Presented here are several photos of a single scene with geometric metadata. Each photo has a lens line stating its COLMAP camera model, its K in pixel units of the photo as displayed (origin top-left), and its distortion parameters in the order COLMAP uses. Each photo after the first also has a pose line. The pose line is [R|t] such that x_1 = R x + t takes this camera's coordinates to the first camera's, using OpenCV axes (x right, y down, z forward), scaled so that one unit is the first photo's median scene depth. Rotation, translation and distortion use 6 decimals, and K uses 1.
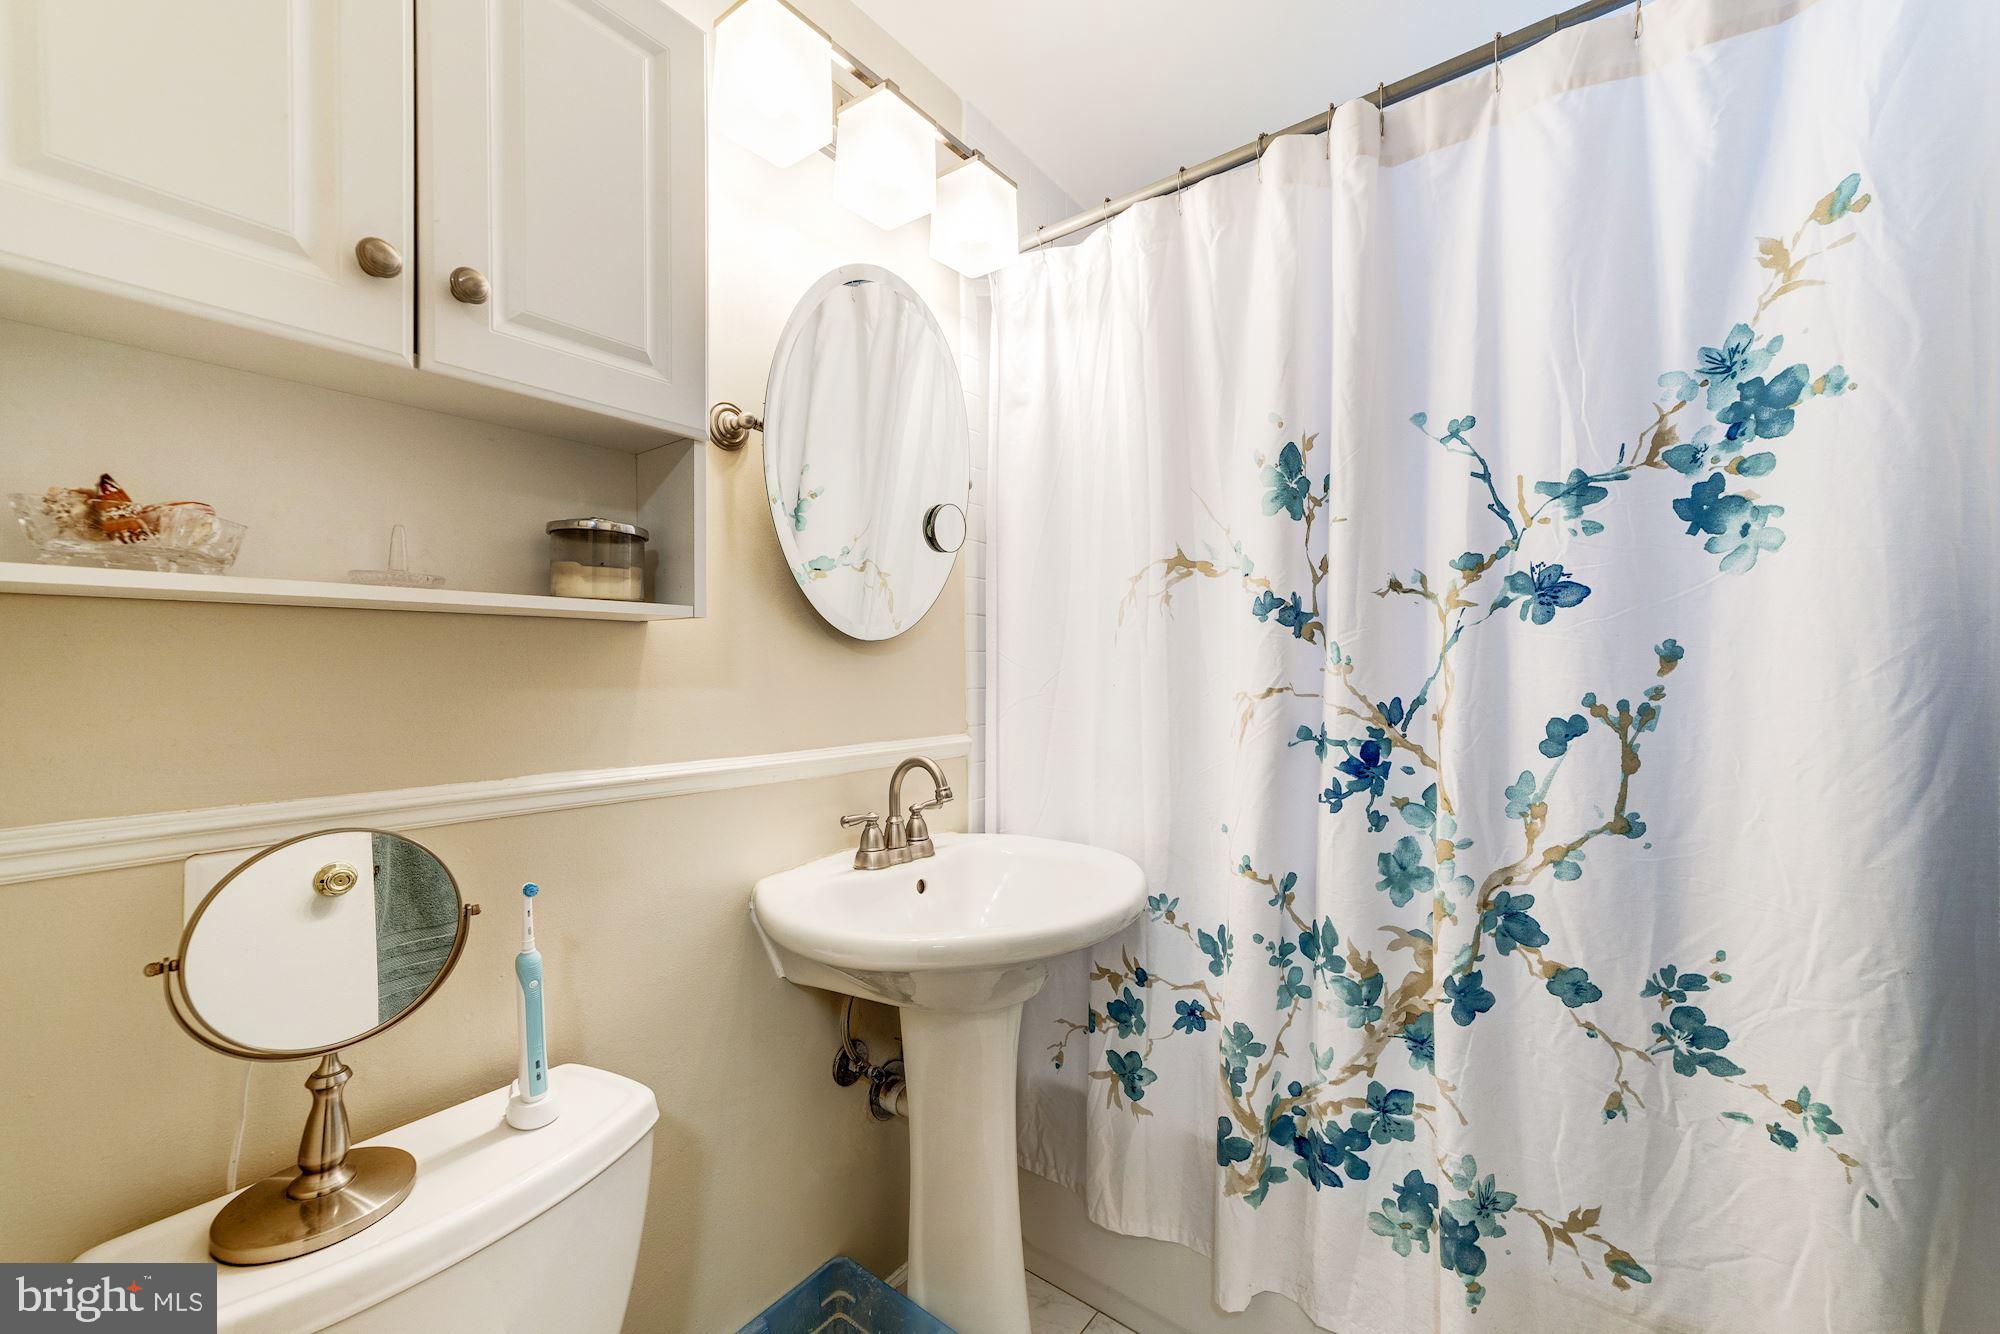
lens RADIAL K [[773.4, 0, 1002.2], [0, 773.4, 666.3], [0, 0, 1]] dist [-0.013798, 0.008040]
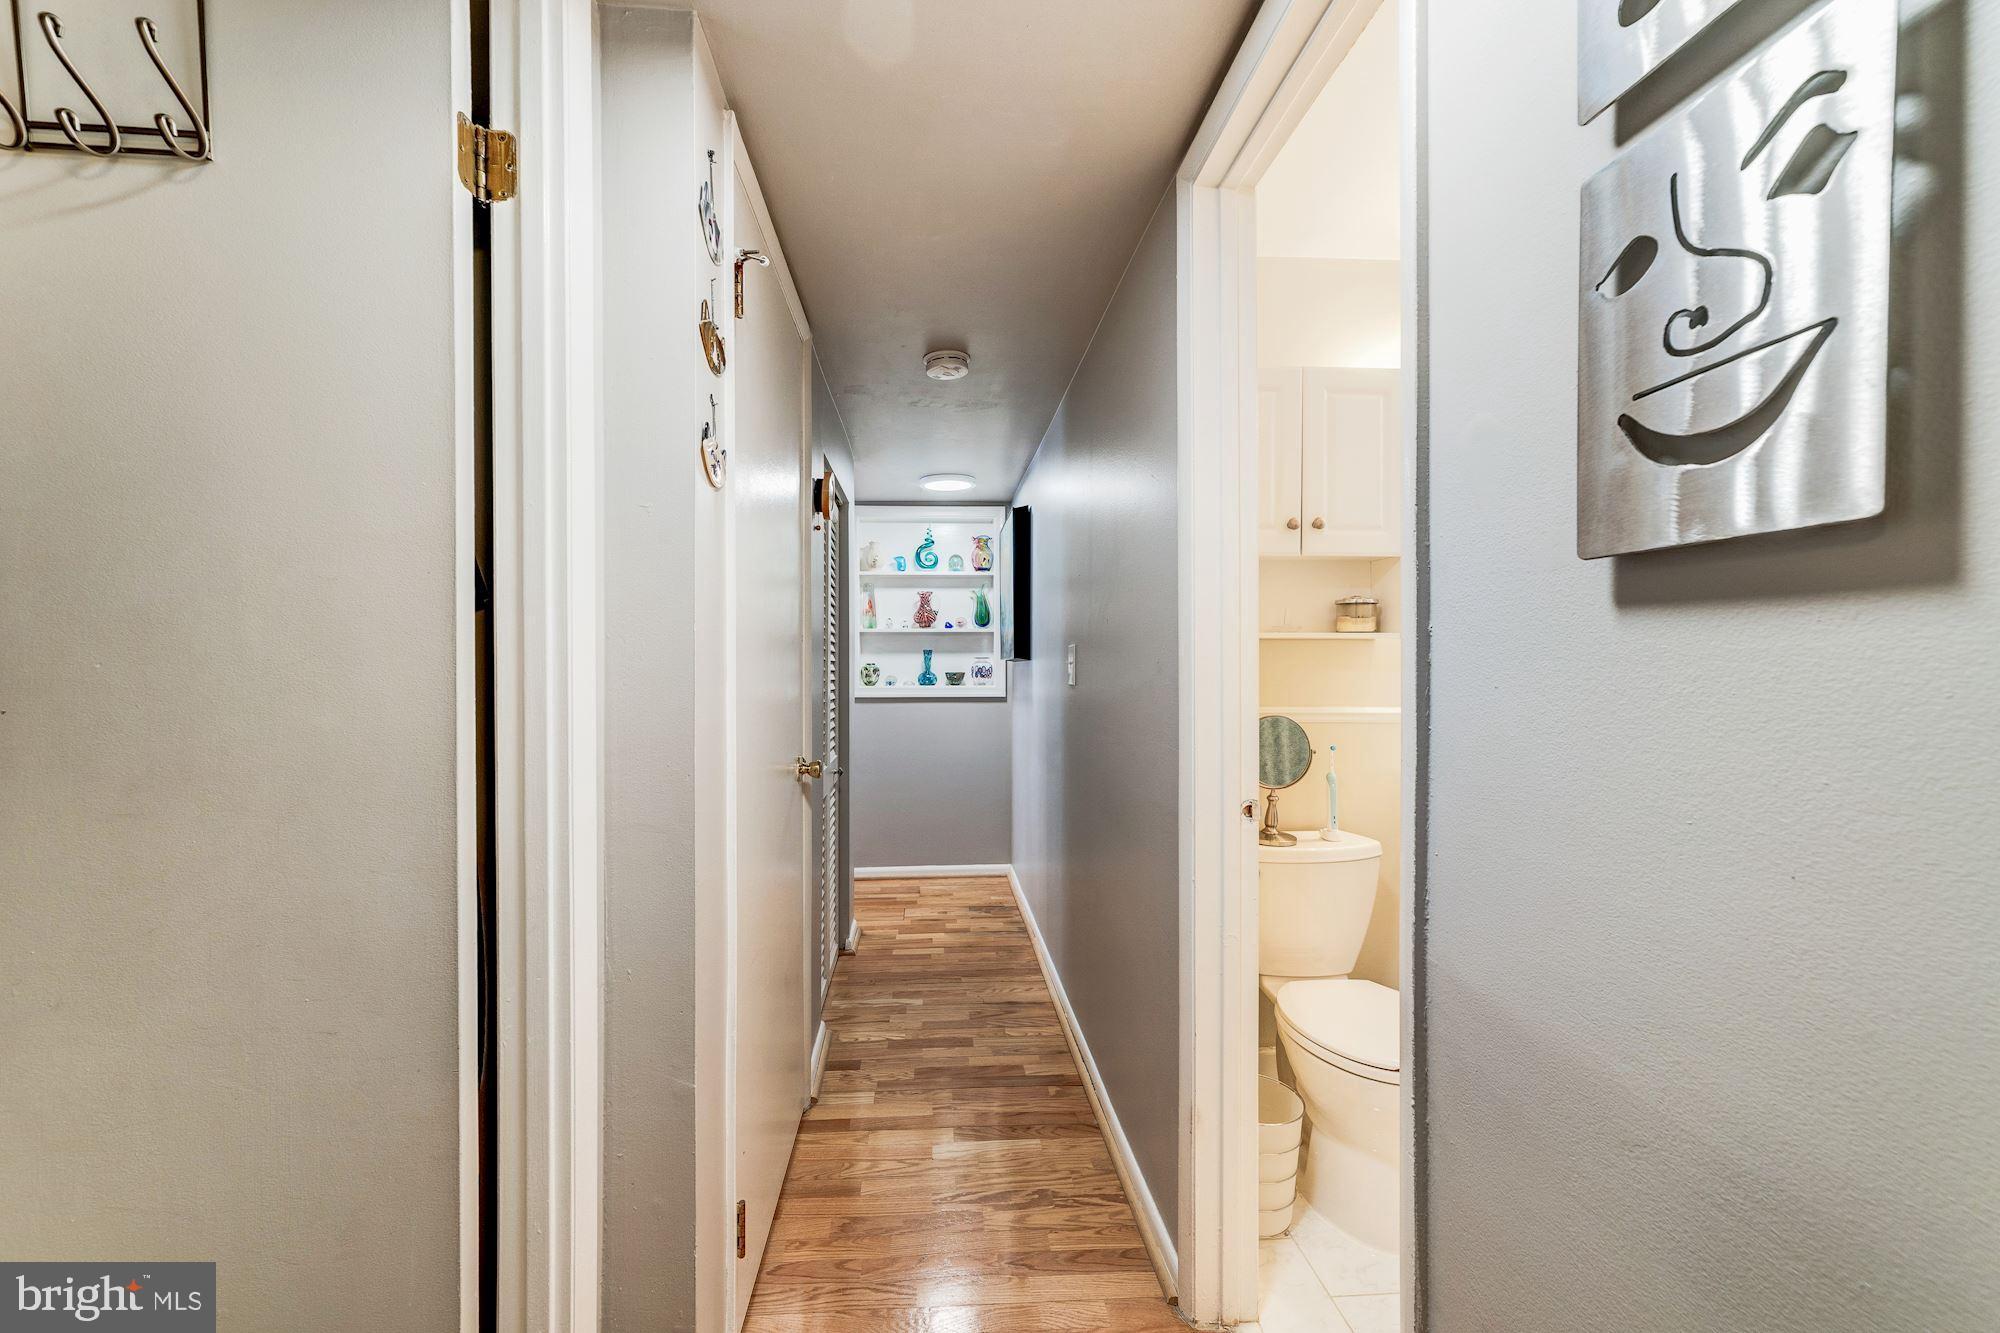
lens RADIAL K [[773.4, 0, 1002.2], [0, 773.4, 665.8], [0, 0, 1]] dist [-0.013798, 0.008040]
pose [[0.686661, 0.018492, -0.726742, 0.504885], [-0.012583, 0.999829, 0.013552, -0.007572], [0.726869, -0.000161, 0.686776, -1.594237]]
